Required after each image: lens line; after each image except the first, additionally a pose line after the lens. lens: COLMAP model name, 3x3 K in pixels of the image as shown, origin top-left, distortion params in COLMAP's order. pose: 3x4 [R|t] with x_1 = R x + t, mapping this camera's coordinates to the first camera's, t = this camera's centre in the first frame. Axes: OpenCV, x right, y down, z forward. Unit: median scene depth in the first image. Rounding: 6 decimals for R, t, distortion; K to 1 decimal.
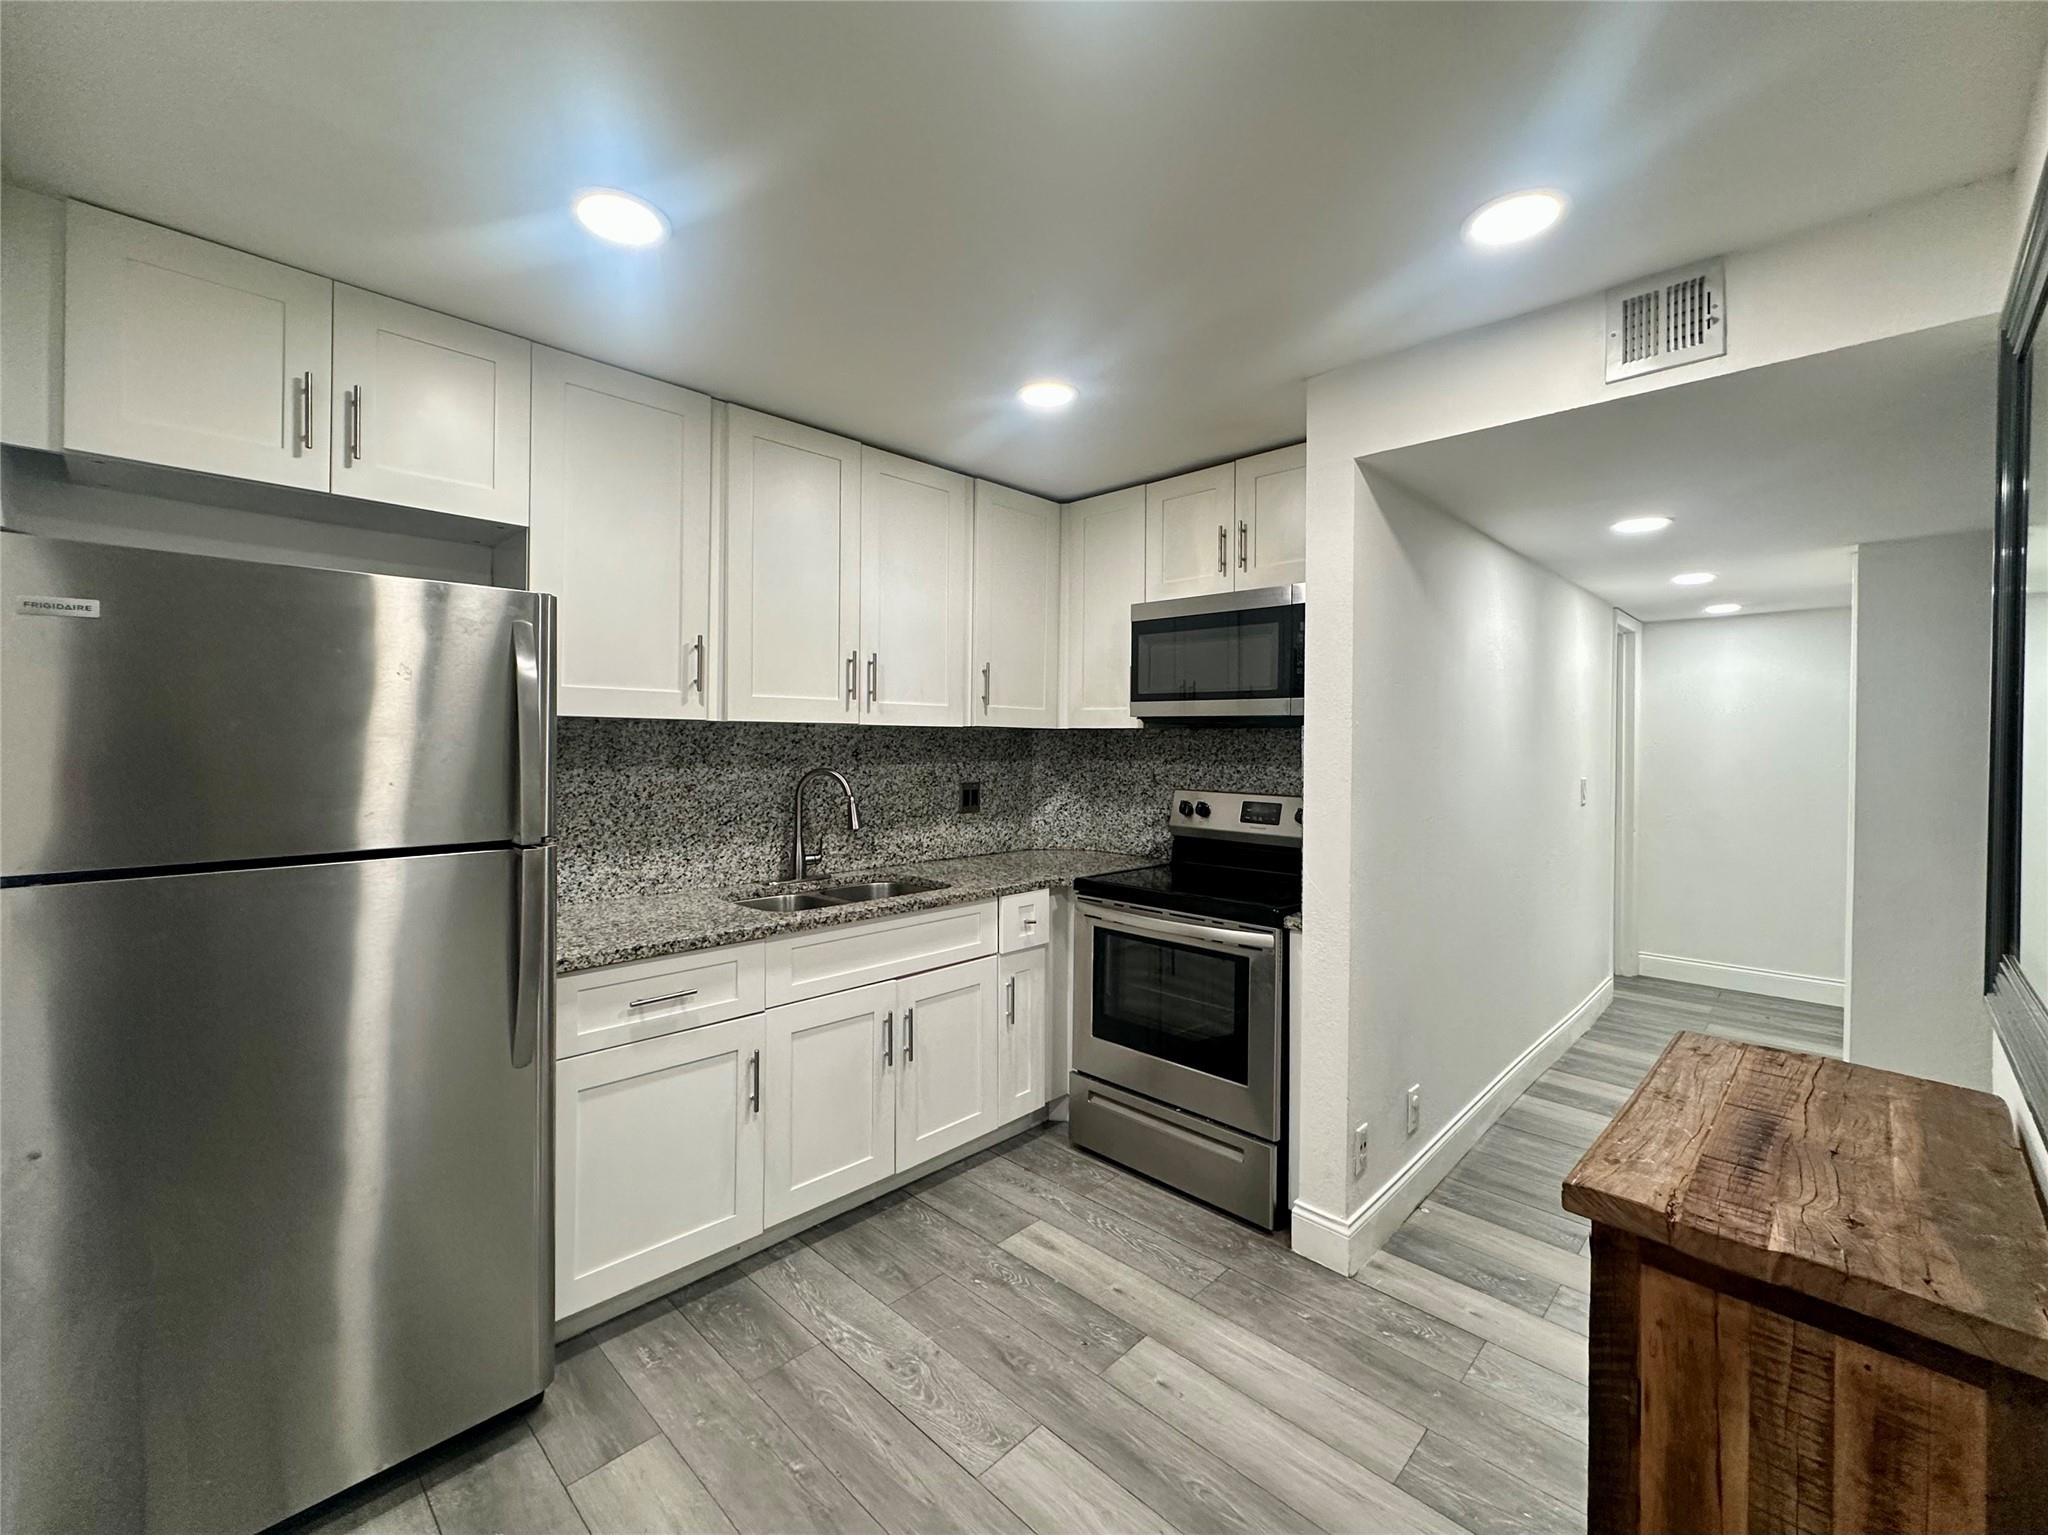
lens RADIAL K [[853.6, 0, 1022.9], [0, 853.6, 747.8], [0, 0, 1]] dist [0.002898, 0.000272]
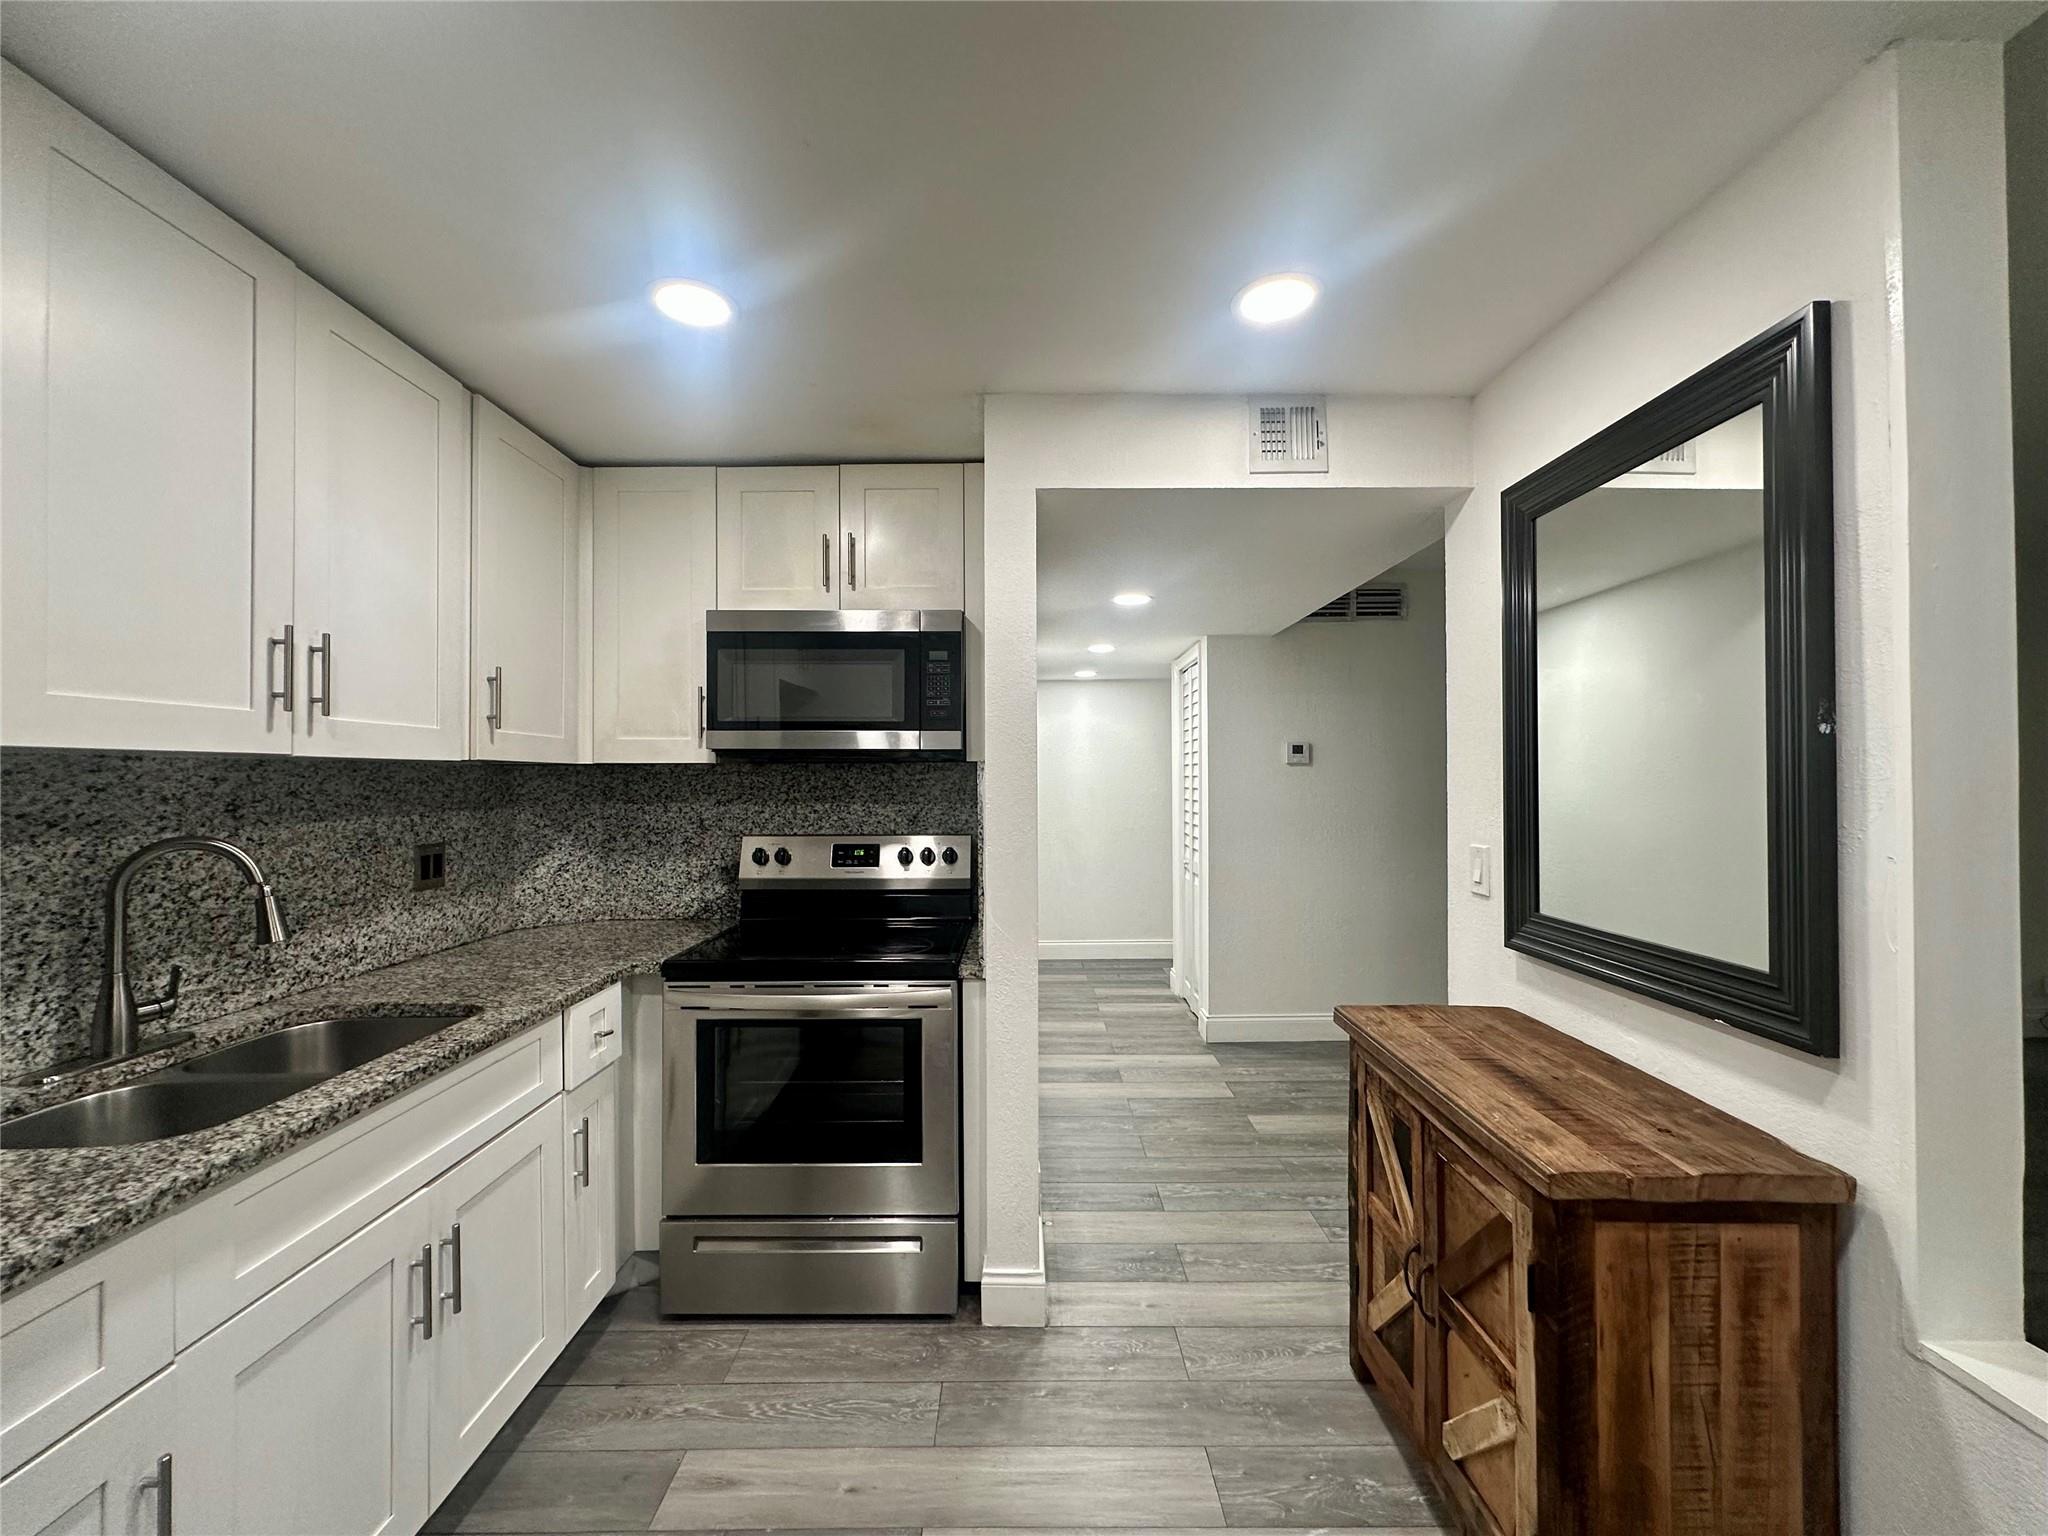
lens RADIAL K [[809.3, 0, 1020.0], [0, 809.3, 770.7], [0, 0, 1]] dist [-0.000438, 0.000417]
pose [[0.716560, -0.006267, 0.697497, -0.215713], [0.017077, 0.999818, -0.008560, -0.004504], [-0.697316, 0.018045, 0.716536, 0.270892]]
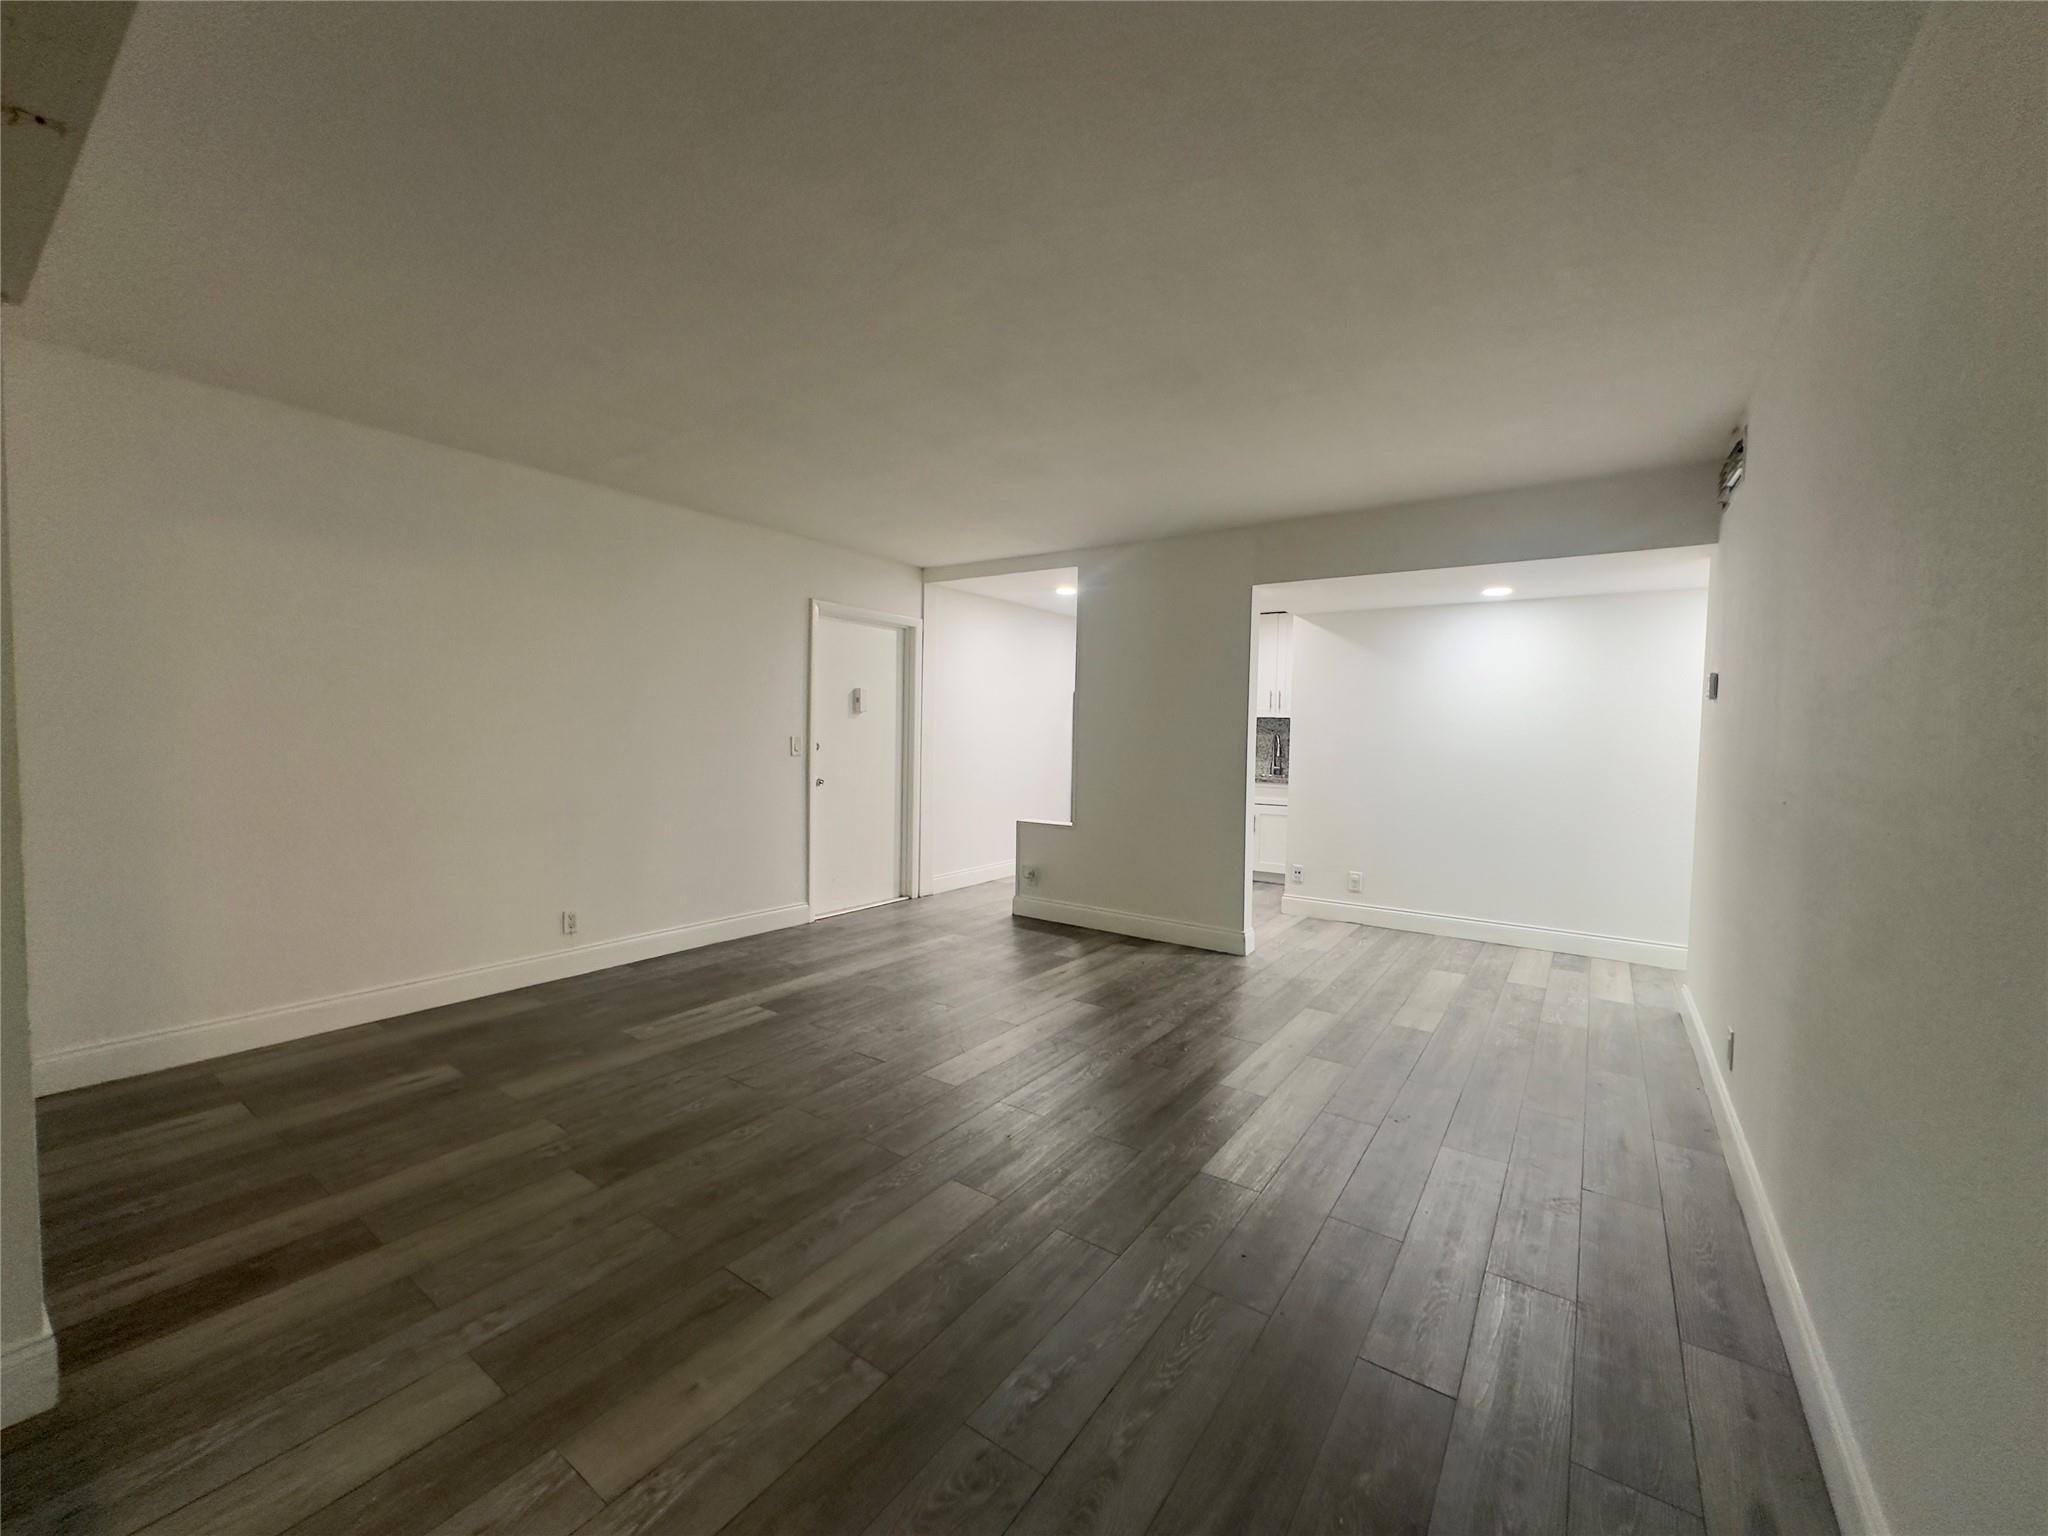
lens RADIAL K [[815.4, 0, 1025.3], [0, 815.4, 766.2], [0, 0, 1]] dist [0.000583, -0.000016]
pose [[0.157889, 0.037122, -0.986759, 2.183685], [-0.027228, 0.999077, 0.033229, 0.063354], [0.987081, 0.021621, 0.158754, -0.184829]]
